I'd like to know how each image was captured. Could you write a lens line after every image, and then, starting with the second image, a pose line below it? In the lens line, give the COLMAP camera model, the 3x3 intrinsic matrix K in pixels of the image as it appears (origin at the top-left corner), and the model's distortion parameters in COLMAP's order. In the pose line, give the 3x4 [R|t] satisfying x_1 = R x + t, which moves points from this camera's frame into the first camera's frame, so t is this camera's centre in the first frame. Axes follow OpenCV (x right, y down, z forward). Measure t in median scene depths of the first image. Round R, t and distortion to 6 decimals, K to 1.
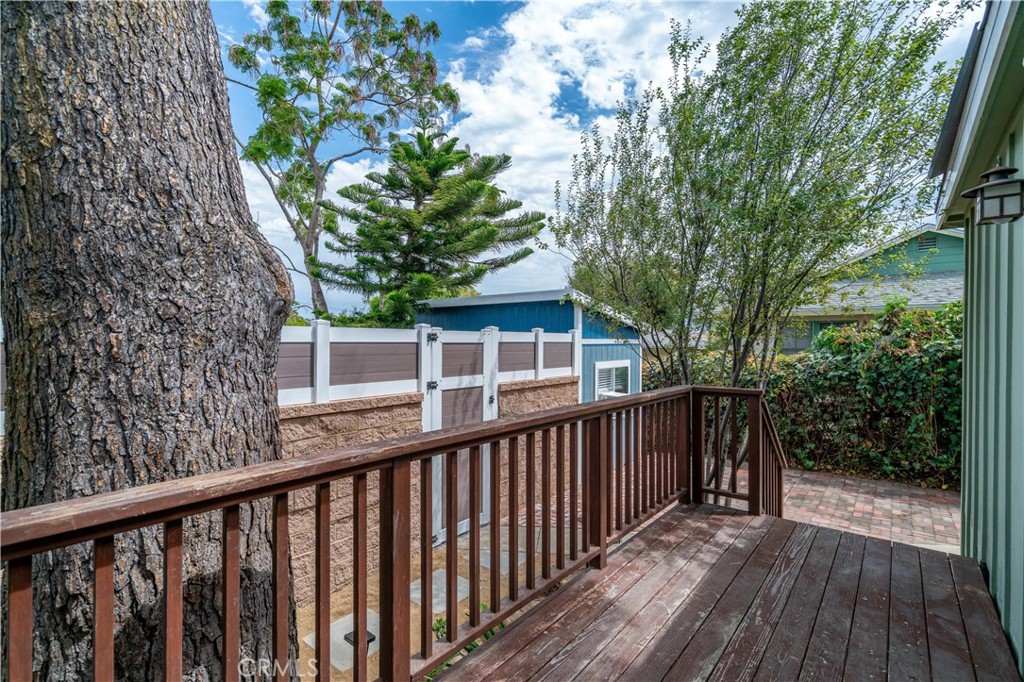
lens RADIAL K [[466.4, 0, 505.2], [0, 466.4, 350.6], [0, 0, 1]] dist [-0.011885, -0.000195]
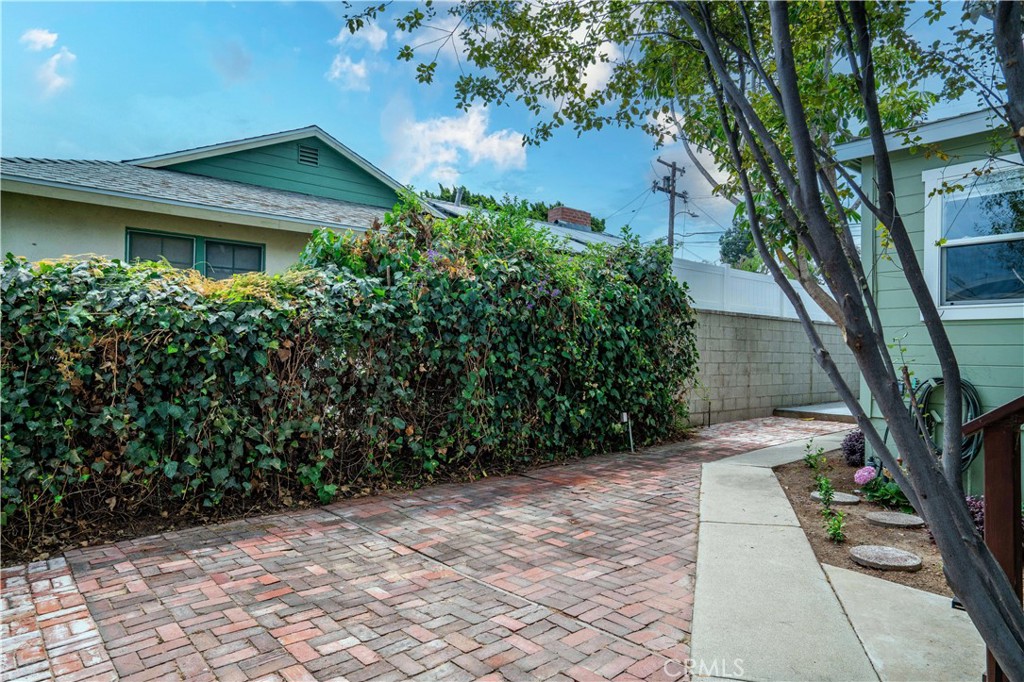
lens RADIAL K [[634.1, 0, 501.1], [0, 634.1, 353.5], [0, 0, 1]] dist [-0.031063, 0.000529]
pose [[0.179449, 0.000457, 0.983767, 0.024780], [0.013945, 0.999898, -0.003008, 0.132496], [-0.983668, 0.014258, 0.179424, 0.905387]]
